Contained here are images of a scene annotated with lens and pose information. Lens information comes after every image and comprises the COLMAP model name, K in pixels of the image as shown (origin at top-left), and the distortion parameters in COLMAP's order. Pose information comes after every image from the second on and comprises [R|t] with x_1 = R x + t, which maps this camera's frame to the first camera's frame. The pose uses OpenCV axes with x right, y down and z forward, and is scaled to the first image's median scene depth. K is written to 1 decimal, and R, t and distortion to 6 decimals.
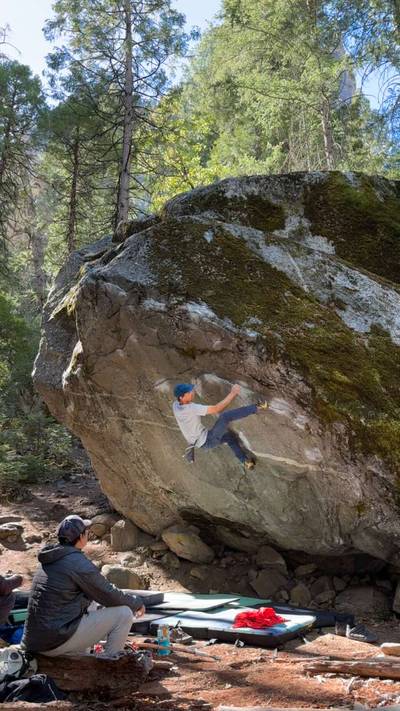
lens RADIAL K [[584.2, 0, 200.2], [0, 584.2, 357.8], [0, 0, 1]] dist [0.182956, -0.344982]
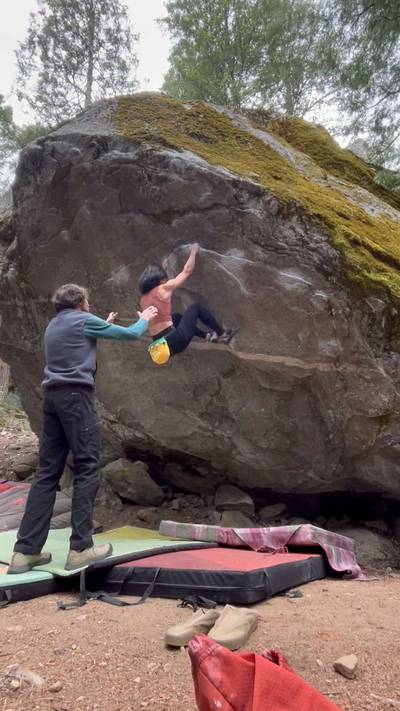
lens RADIAL K [[414.4, 0, 201.5], [0, 414.4, 358.2], [0, 0, 1]] dist [0.001123, -0.001915]
pose [[0.978857, 0.069968, 0.192205, -0.054642], [-0.059517, 0.996445, -0.059628, 0.182531], [-0.195694, 0.046928, 0.979542, 0.435420]]
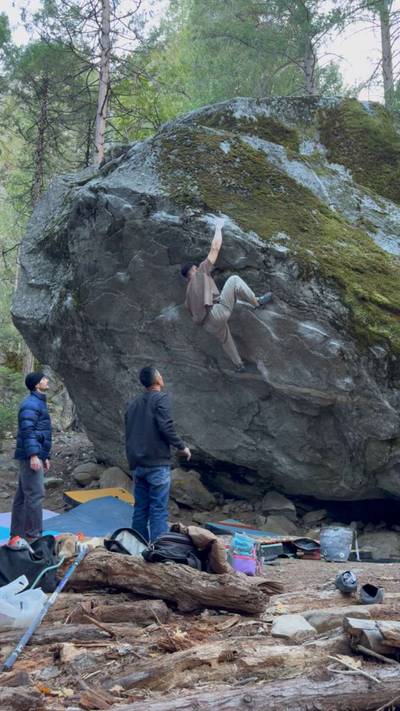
lens RADIAL K [[584.2, 0, 200.2], [0, 584.2, 357.8], [0, 0, 1]] dist [0.182956, -0.344982]
pose [[0.996347, 0.027994, 0.080679, -0.087272], [-0.030376, 0.999134, 0.028445, 0.087814], [-0.079813, -0.030791, 0.996334, 0.094474]]
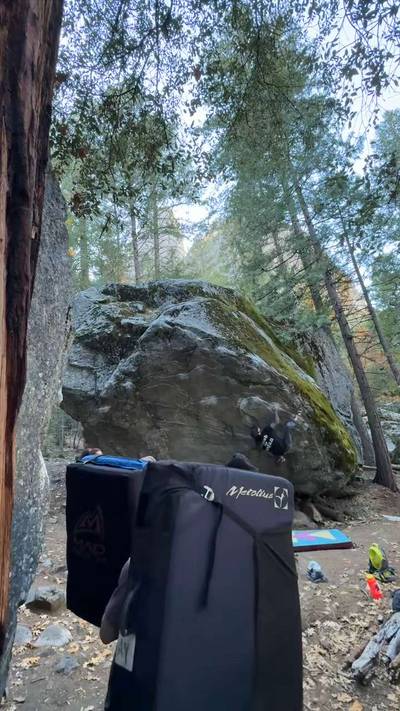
lens RADIAL K [[329.4, 0, 200.0], [0, 329.4, 355.5], [0, 0, 1]] dist [-0.000551, 0.000331]
pose [[0.749154, 0.148387, 0.645561, -0.670846], [-0.099659, 0.988741, -0.111618, 0.028545], [-0.654856, 0.019283, 0.755508, 0.337256]]
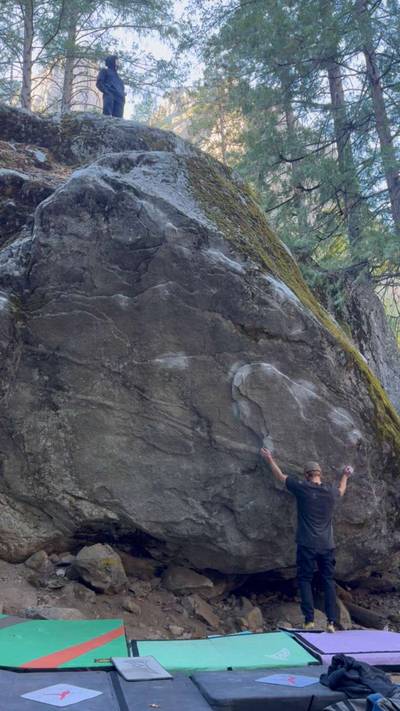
lens RADIAL K [[584.2, 0, 200.2], [0, 584.2, 357.8], [0, 0, 1]] dist [0.182956, -0.344982]
pose [[0.621247, 0.221799, 0.751570, -0.610680], [-0.211959, 0.970917, -0.111326, 0.120260], [-0.754404, -0.090141, 0.650192, 0.472634]]
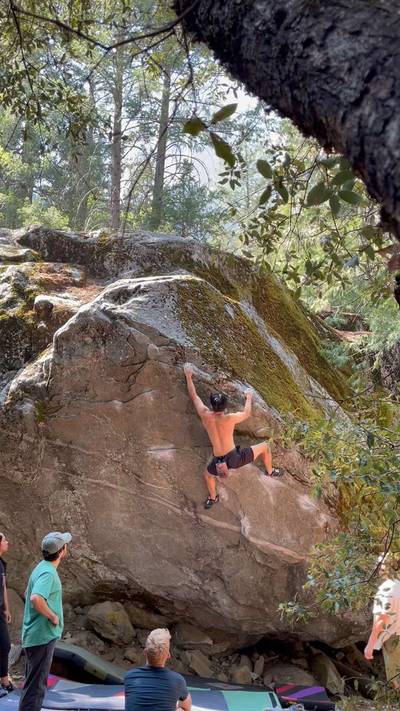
lens RADIAL K [[625.1, 0, 204.7], [0, 625.1, 352.4], [0, 0, 1]] dist [0.099049, -0.159727]
pose [[0.761300, 0.245109, 0.600286, -0.638243], [-0.223959, 0.968221, -0.111314, -0.010585], [-0.608494, -0.049696, 0.792001, 0.180338]]
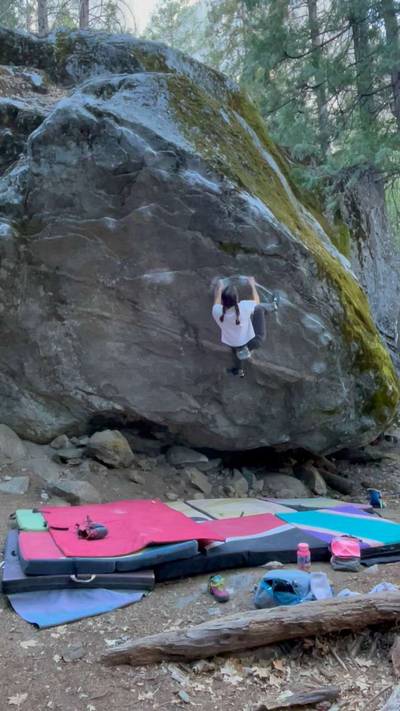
lens RADIAL K [[548.6, 0, 202.5], [0, 548.6, 357.5], [0, 0, 1]] dist [0.001424, 0.002696]
pose [[0.669699, 0.057087, 0.740436, -0.598636], [-0.191190, 0.976686, 0.097623, 0.073156], [-0.717600, -0.206941, 0.665000, 0.398941]]
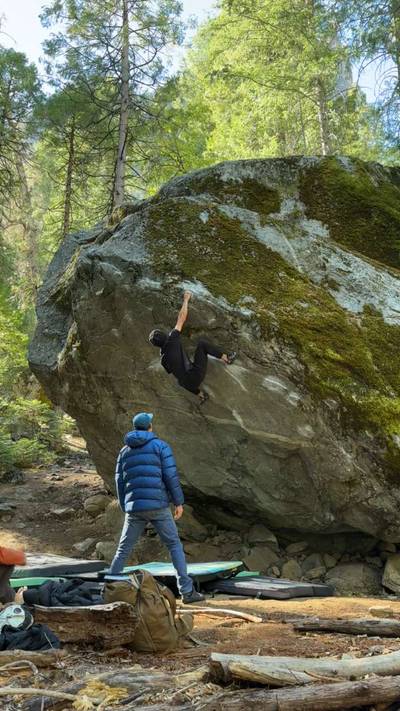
lens RADIAL K [[584.2, 0, 200.2], [0, 584.2, 357.8], [0, 0, 1]] dist [0.182956, -0.344982]
pose [[0.999924, 0.007954, 0.009401, -0.000088], [-0.008036, 0.999929, 0.008821, 0.025276], [-0.009330, -0.008896, 0.999917, -0.009296]]
